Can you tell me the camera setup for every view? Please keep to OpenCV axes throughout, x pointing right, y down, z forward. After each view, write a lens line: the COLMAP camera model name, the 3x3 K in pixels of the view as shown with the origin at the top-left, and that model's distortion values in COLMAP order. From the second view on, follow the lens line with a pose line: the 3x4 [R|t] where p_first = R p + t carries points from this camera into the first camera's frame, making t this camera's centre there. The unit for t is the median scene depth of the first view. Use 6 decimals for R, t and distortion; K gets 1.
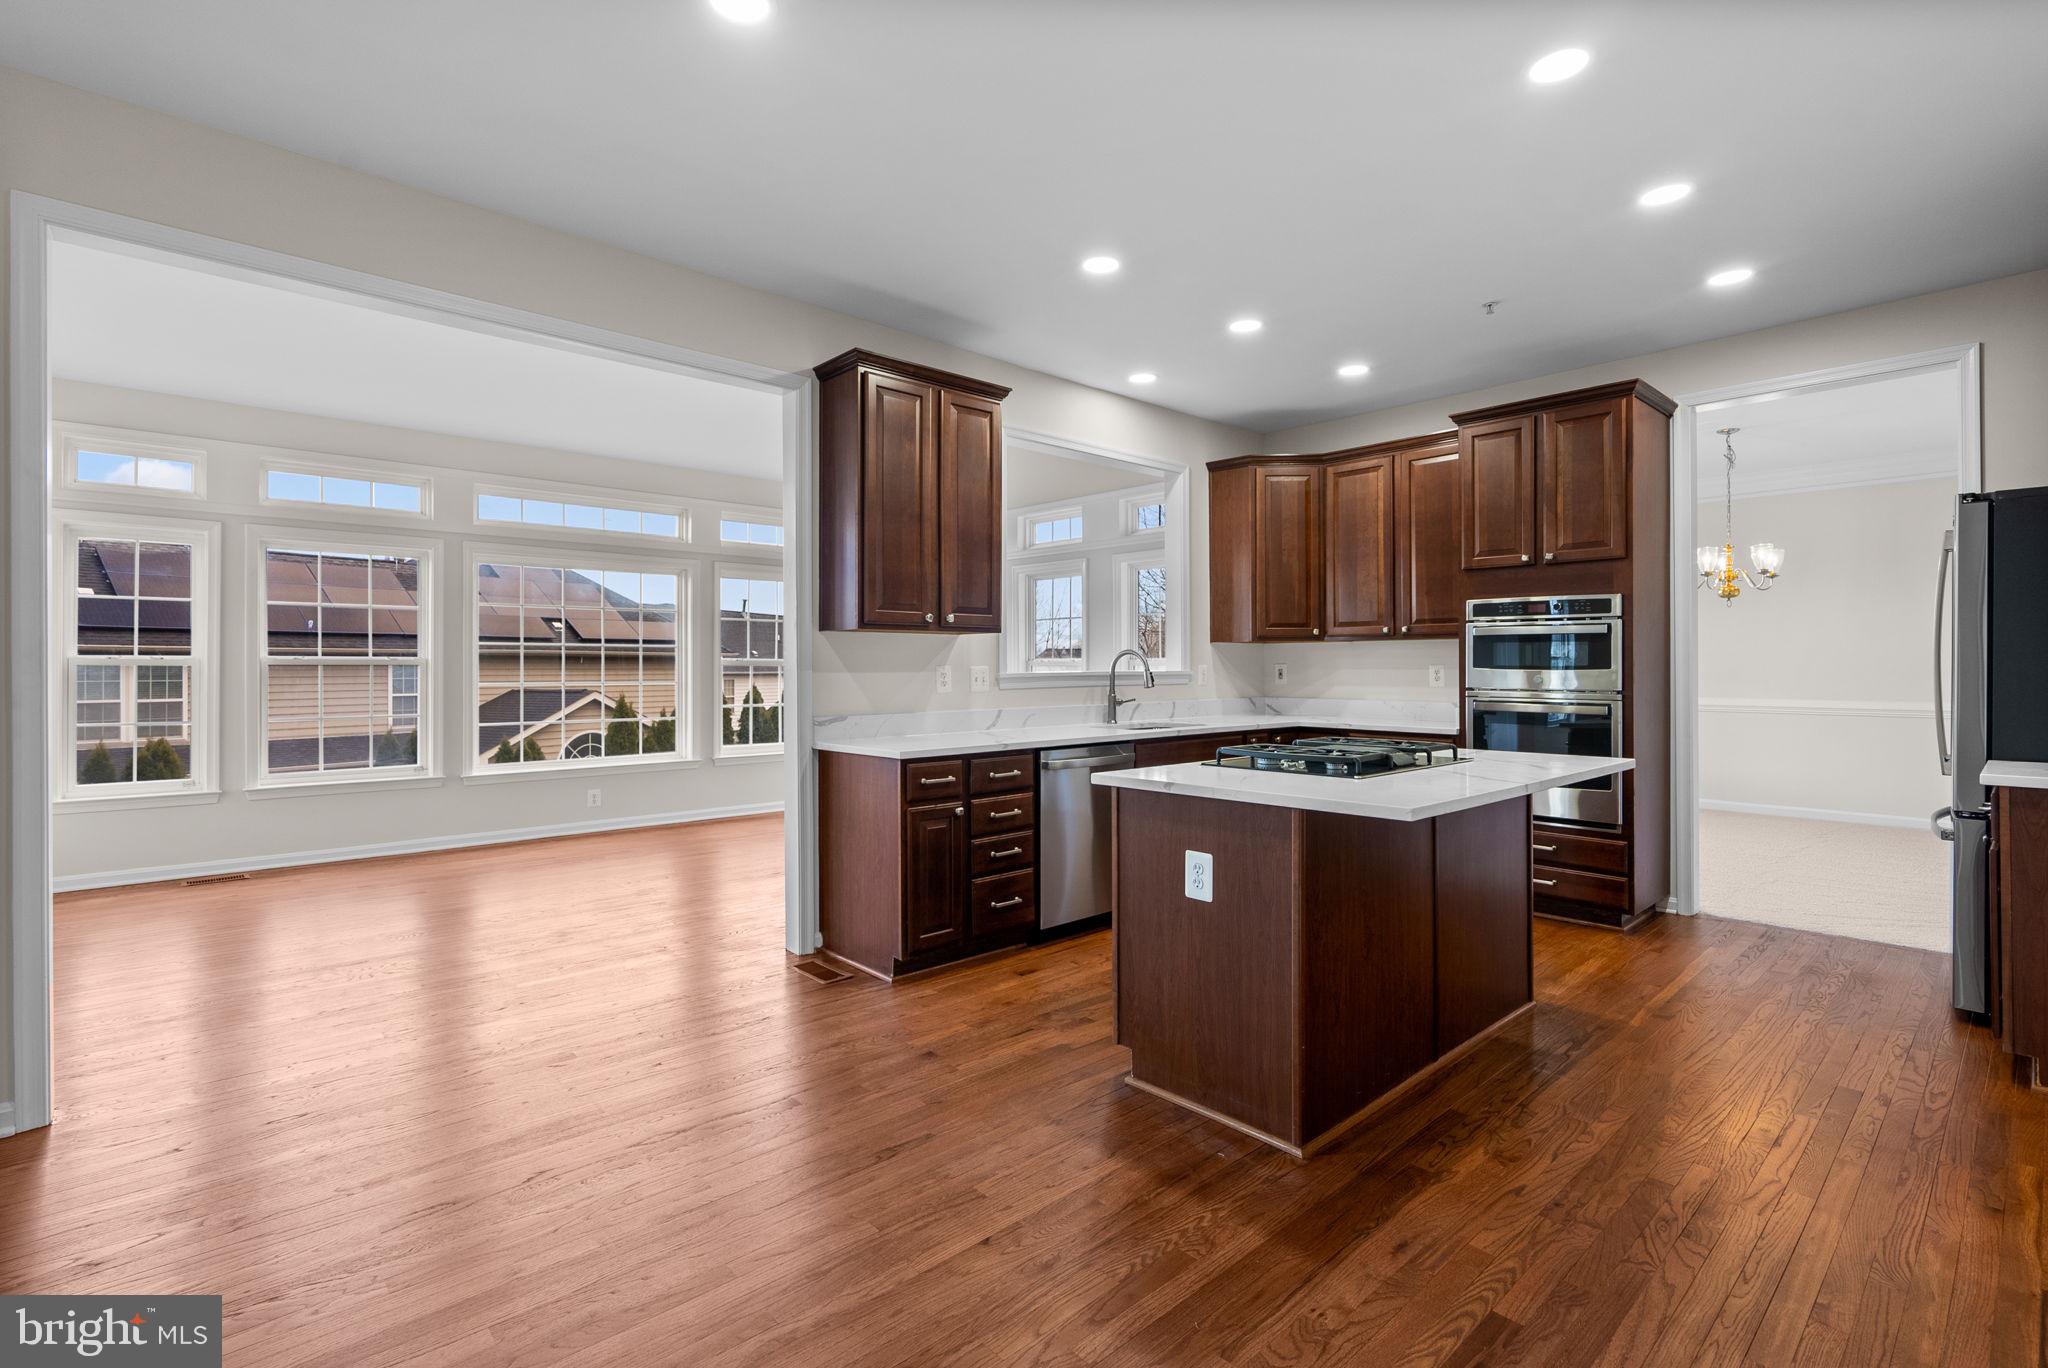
lens RADIAL K [[939.4, 0, 1025.5], [0, 939.4, 655.7], [0, 0, 1]] dist [-0.002824, 0.000588]
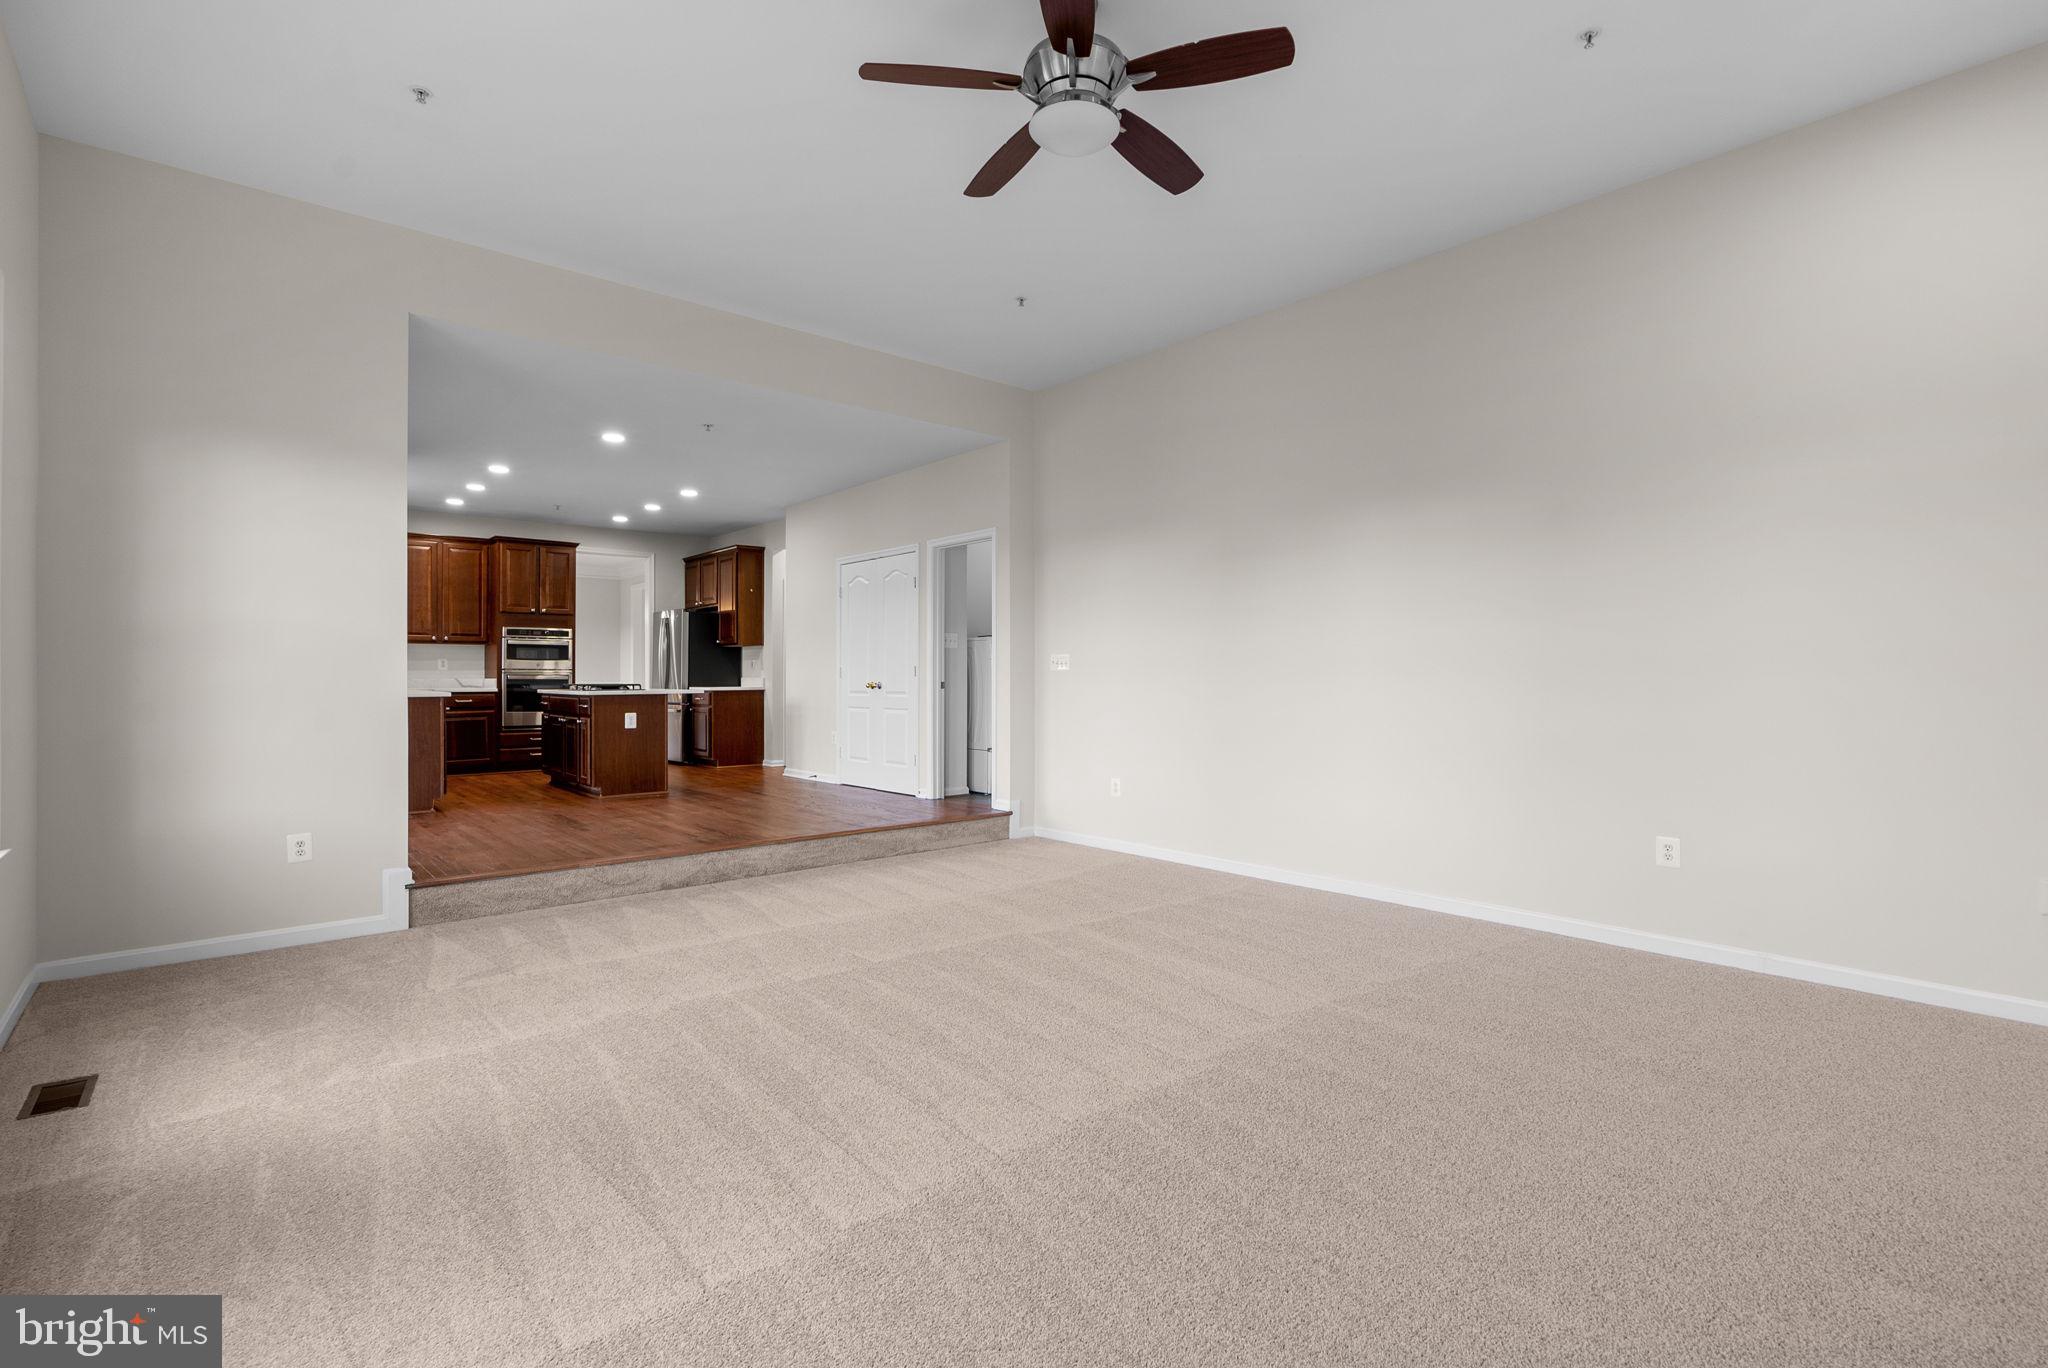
lens RADIAL K [[955.2, 0, 1023.6], [0, 955.2, 673.7], [0, 0, 1]] dist [-0.002361, -0.000196]
pose [[0.034375, 0.005927, 0.999391, -1.717710], [-0.010361, 0.999931, -0.005573, 0.047949], [-0.999355, -0.010163, 0.034434, -0.241690]]
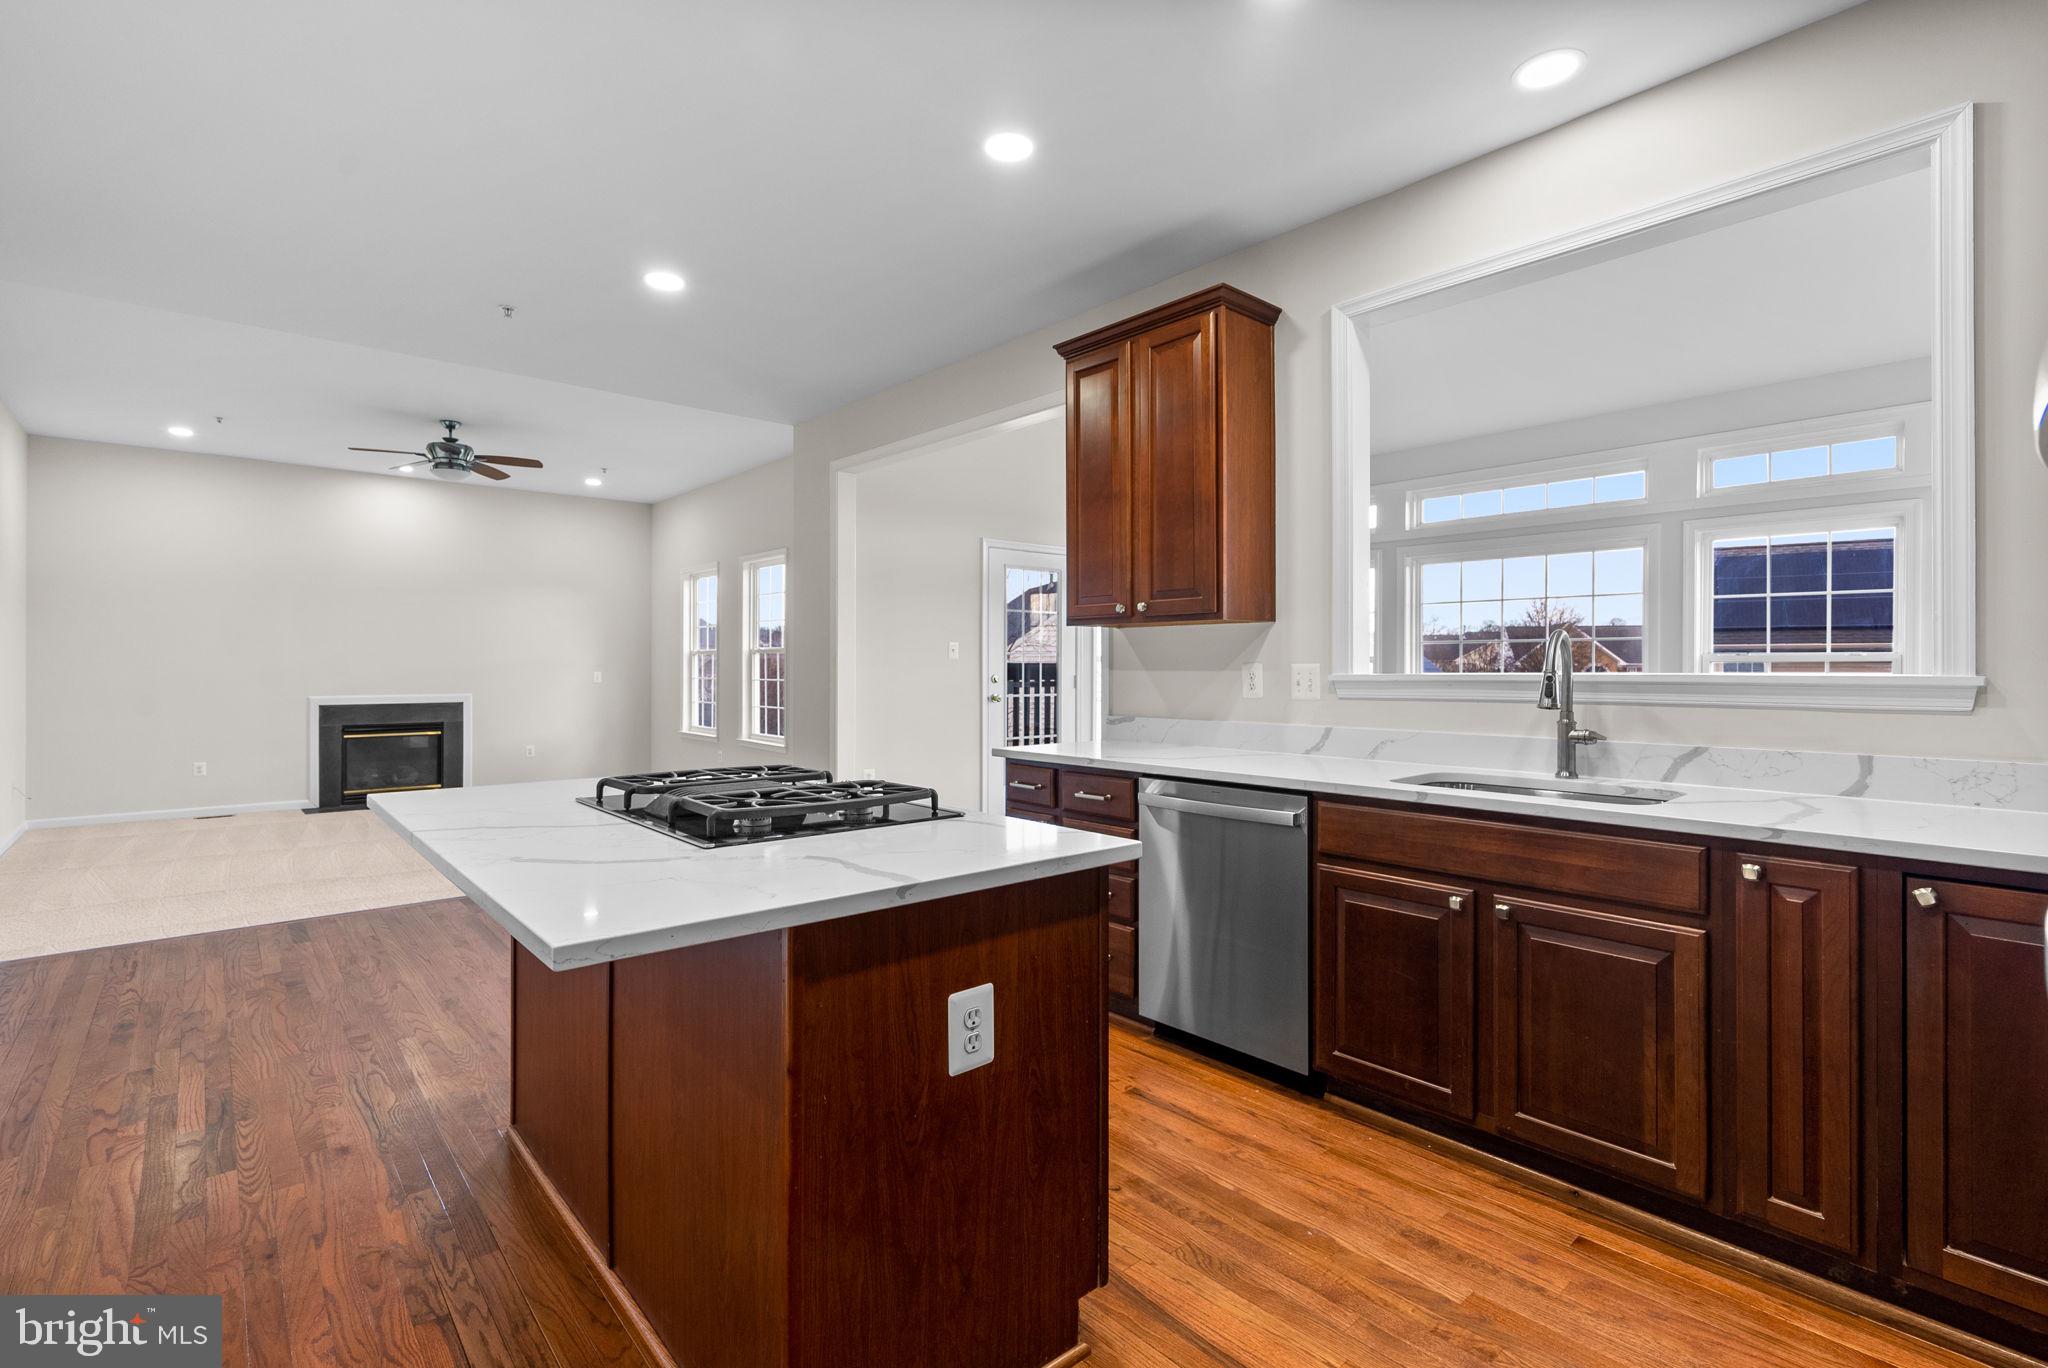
lens RADIAL K [[947.2, 0, 1029.3], [0, 947.2, 662.2], [0, 0, 1]] dist [-0.000511, 0.000418]
pose [[-0.021619, -0.001334, -0.999765, 0.708346], [0.011631, 0.999931, -0.001586, 0.008817], [0.999699, -0.011662, -0.021602, 0.849195]]
